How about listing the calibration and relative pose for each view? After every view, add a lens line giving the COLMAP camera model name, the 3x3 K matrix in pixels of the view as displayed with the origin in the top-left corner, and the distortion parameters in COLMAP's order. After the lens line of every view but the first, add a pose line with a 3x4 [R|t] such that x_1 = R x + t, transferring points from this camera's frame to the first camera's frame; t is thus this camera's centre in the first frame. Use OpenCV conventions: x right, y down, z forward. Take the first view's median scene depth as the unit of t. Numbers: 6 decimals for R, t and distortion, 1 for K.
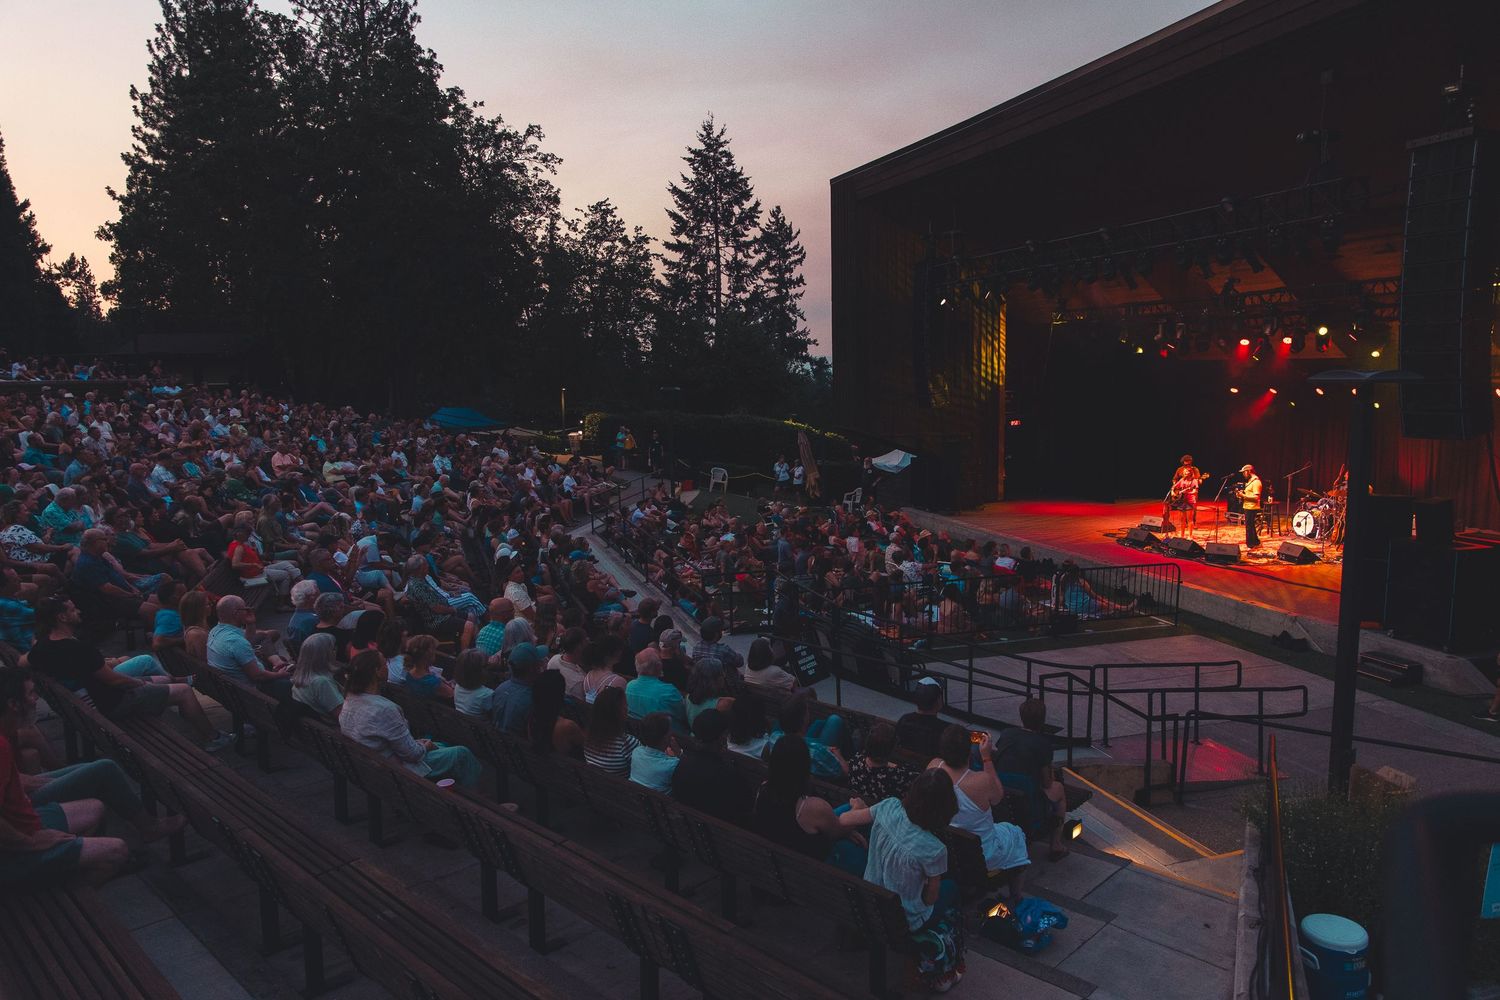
lens RADIAL K [[1040.1, 0, 750.0], [0, 1040.1, 500.0], [0, 0, 1]] dist [-0.002546, -0.000255]
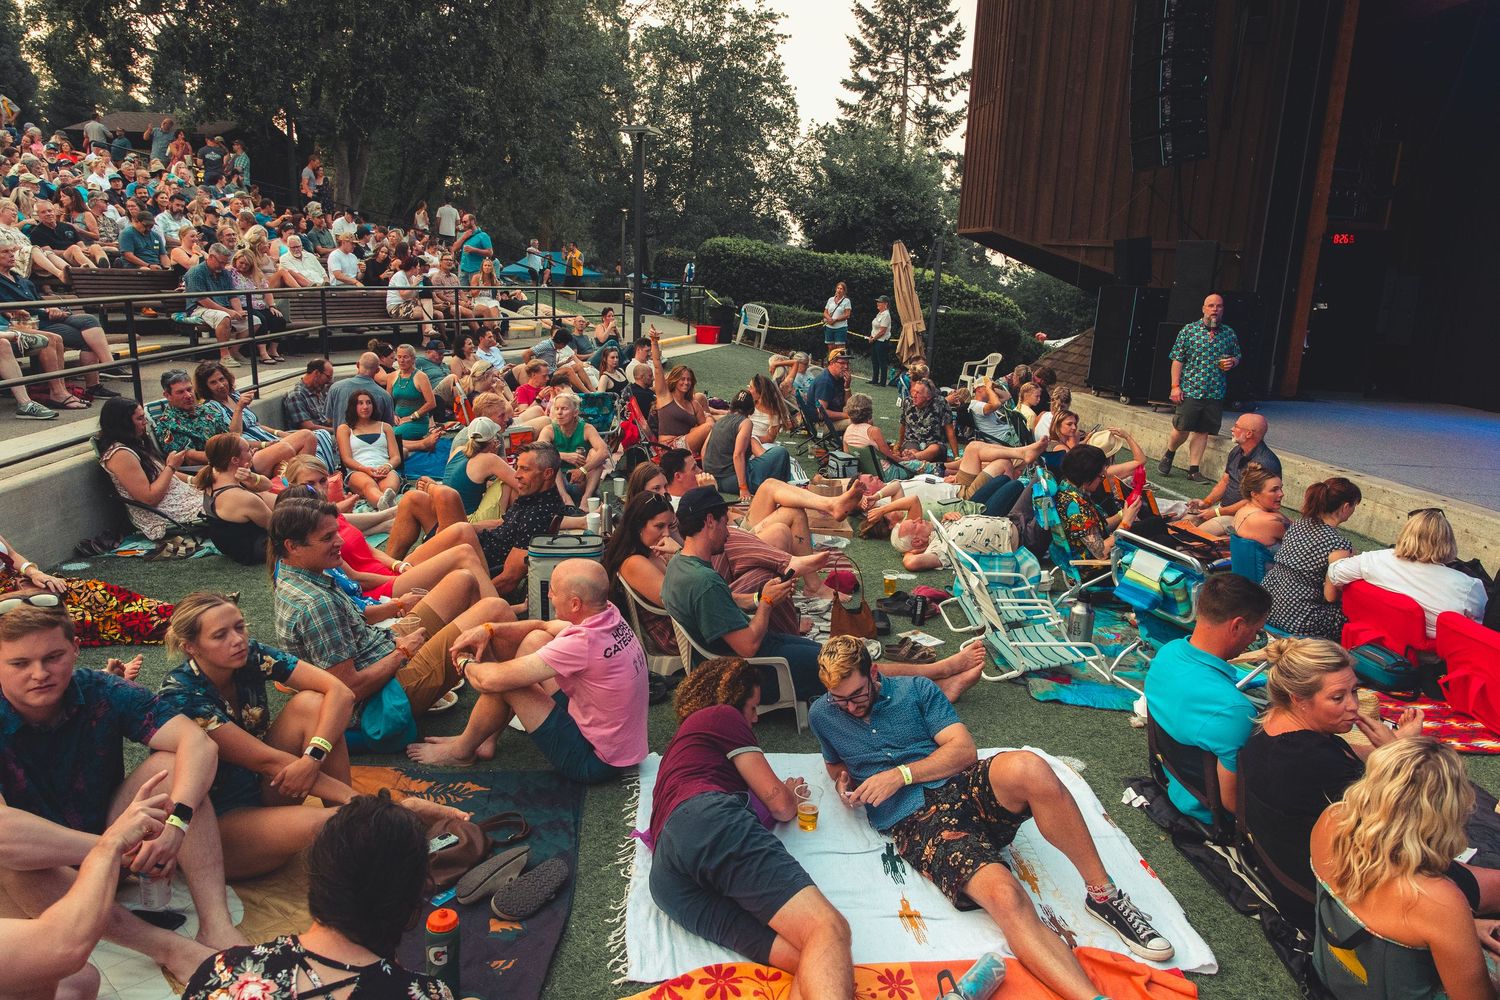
lens RADIAL K [[983.9, 0, 750.0], [0, 983.9, 500.0], [0, 0, 1]] dist [0.005985, 0.001690]
pose [[0.974494, 0.106045, -0.197776, 0.037005], [-0.086827, 0.990837, 0.103459, 0.008641], [0.206935, -0.083648, 0.974772, 0.197473]]
